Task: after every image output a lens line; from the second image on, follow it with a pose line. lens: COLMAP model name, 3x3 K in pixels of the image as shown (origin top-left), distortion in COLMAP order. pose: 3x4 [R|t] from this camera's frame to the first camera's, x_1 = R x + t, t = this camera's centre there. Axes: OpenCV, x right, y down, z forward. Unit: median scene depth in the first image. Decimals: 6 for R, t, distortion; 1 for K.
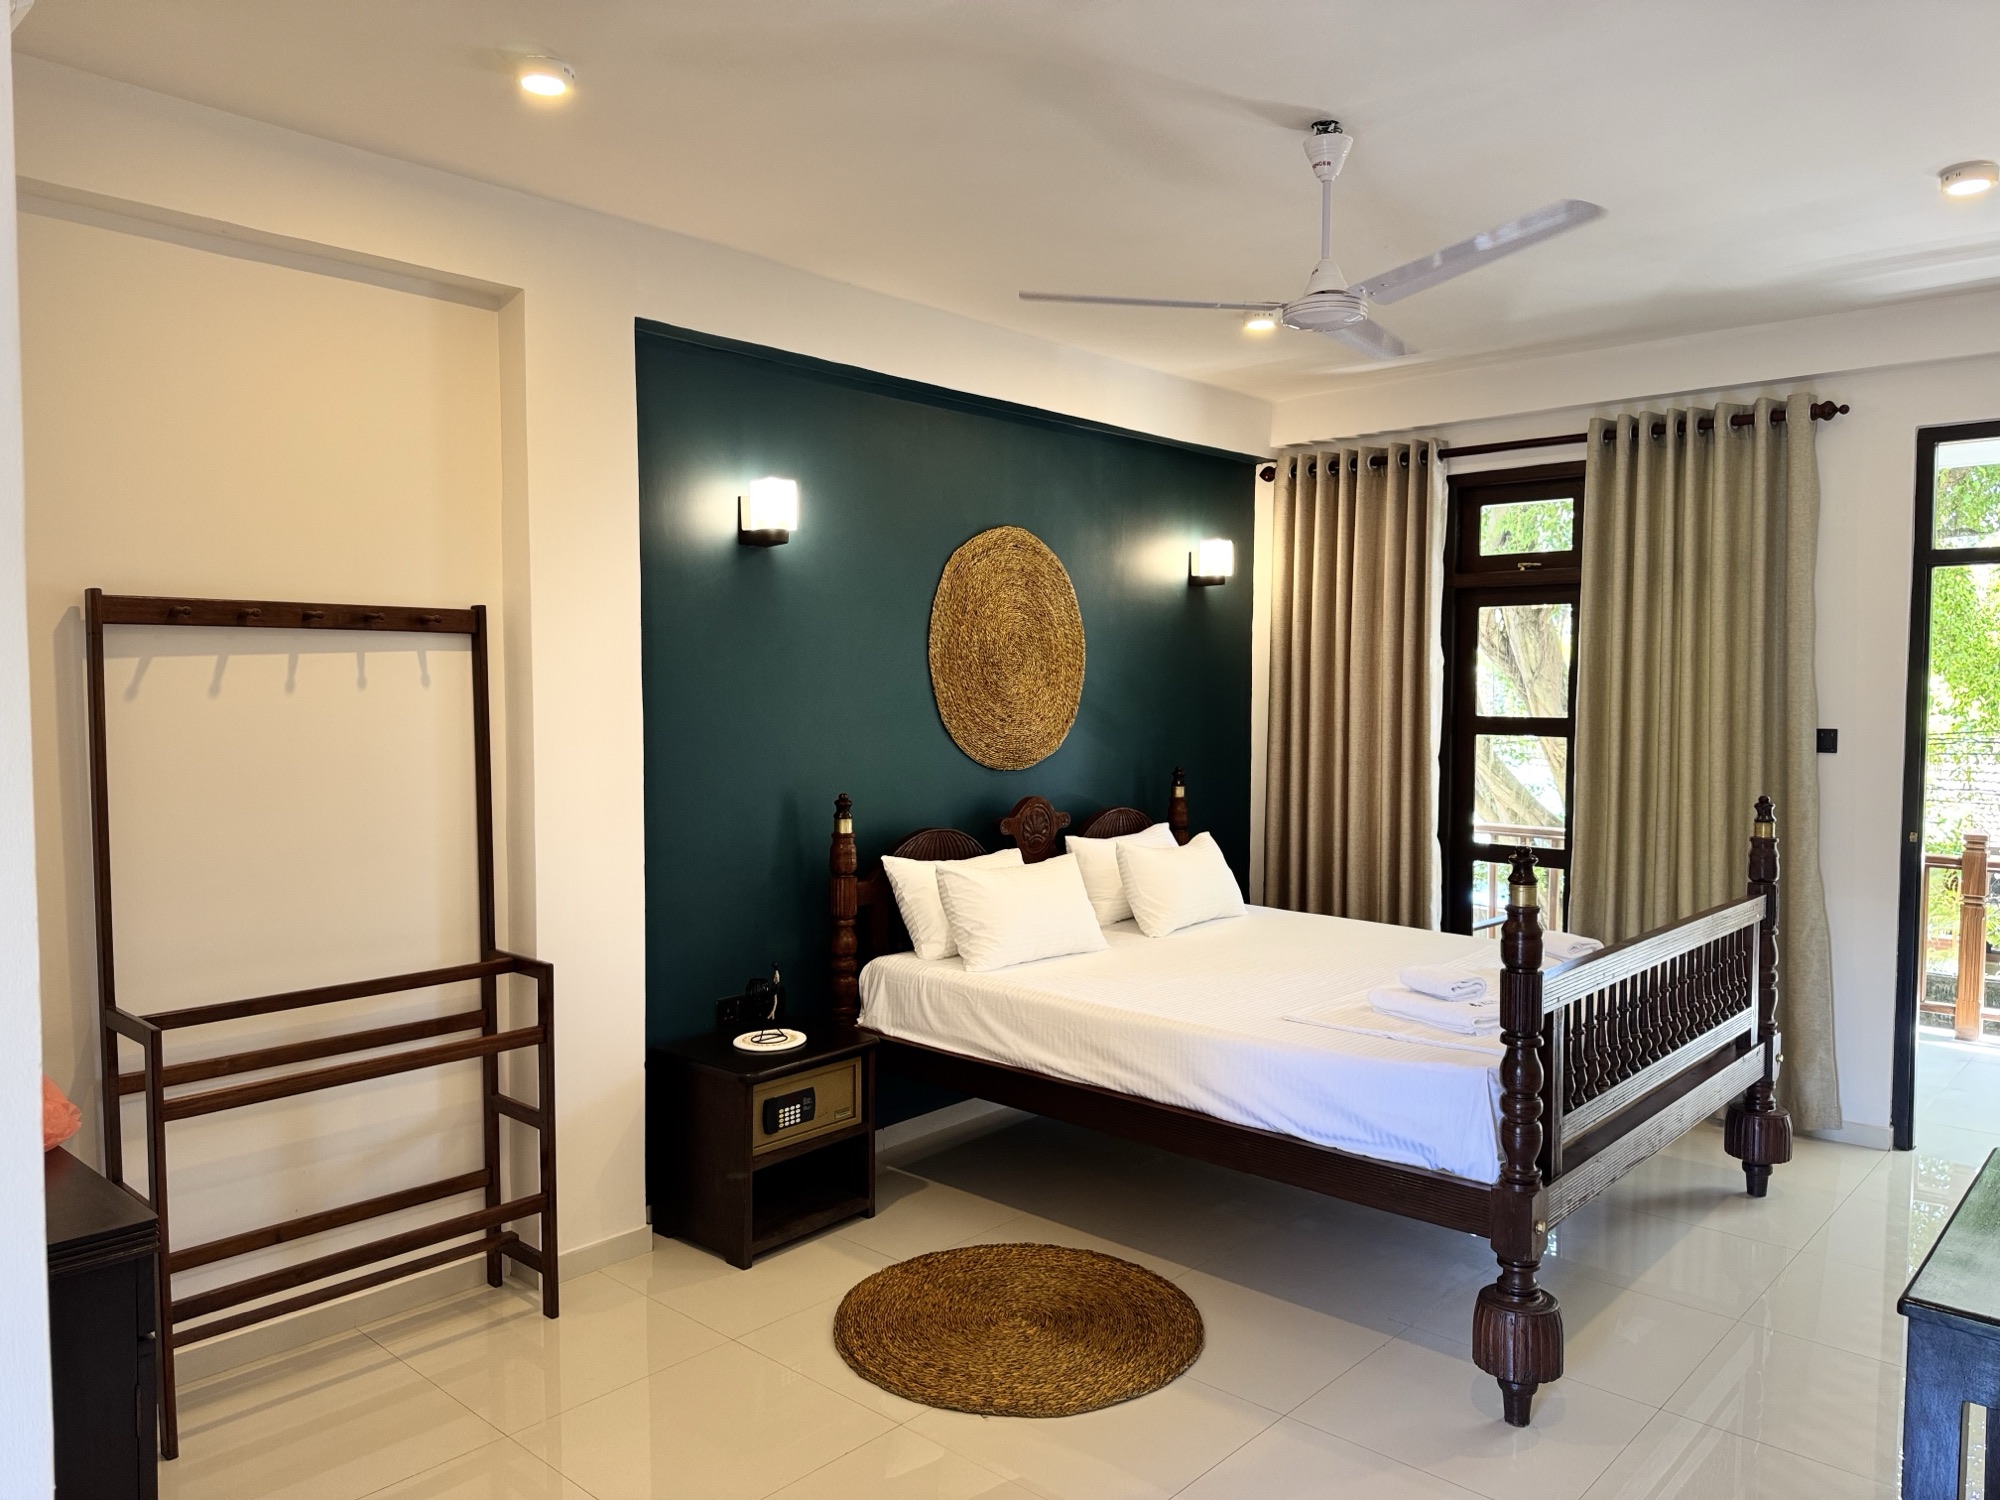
lens RADIAL K [[1425.1, 0, 1002.6], [0, 1425.1, 755.2], [0, 0, 1]] dist [0.057160, -0.041500]
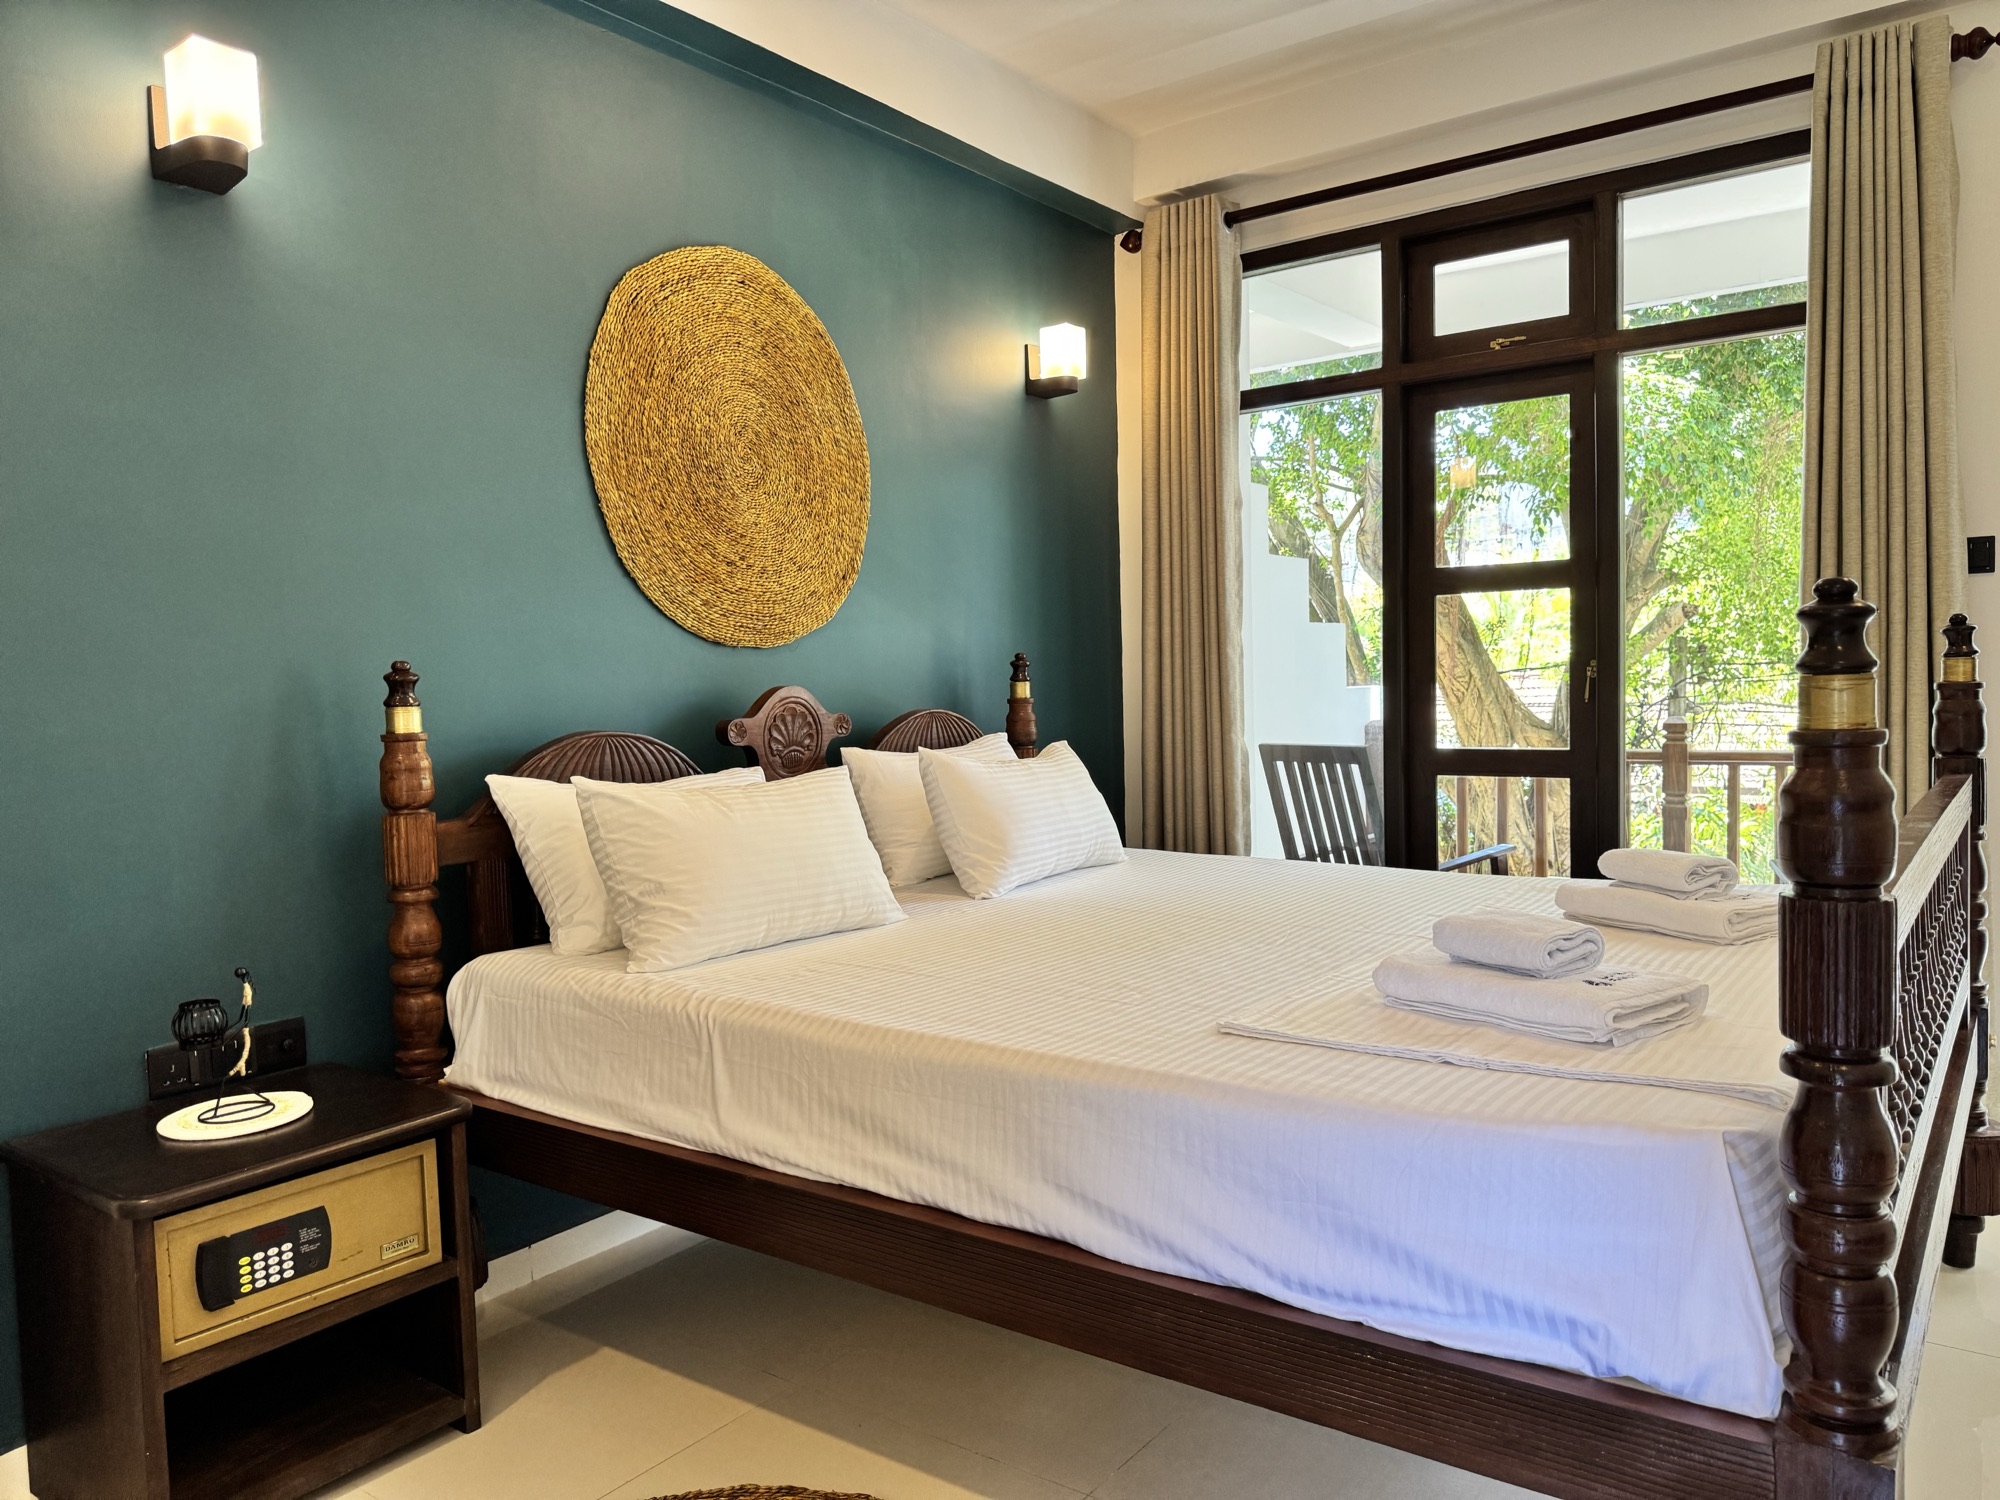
lens RADIAL K [[1425.1, 0, 1049.5], [0, 1425.1, 759.1], [0, 0, 1]] dist [0.057160, -0.041500]
pose [[0.991077, -0.033648, 0.128971, 0.062367], [0.032668, 0.999419, 0.009704, 0.067226], [-0.129223, -0.005404, 0.991601, 0.417585]]
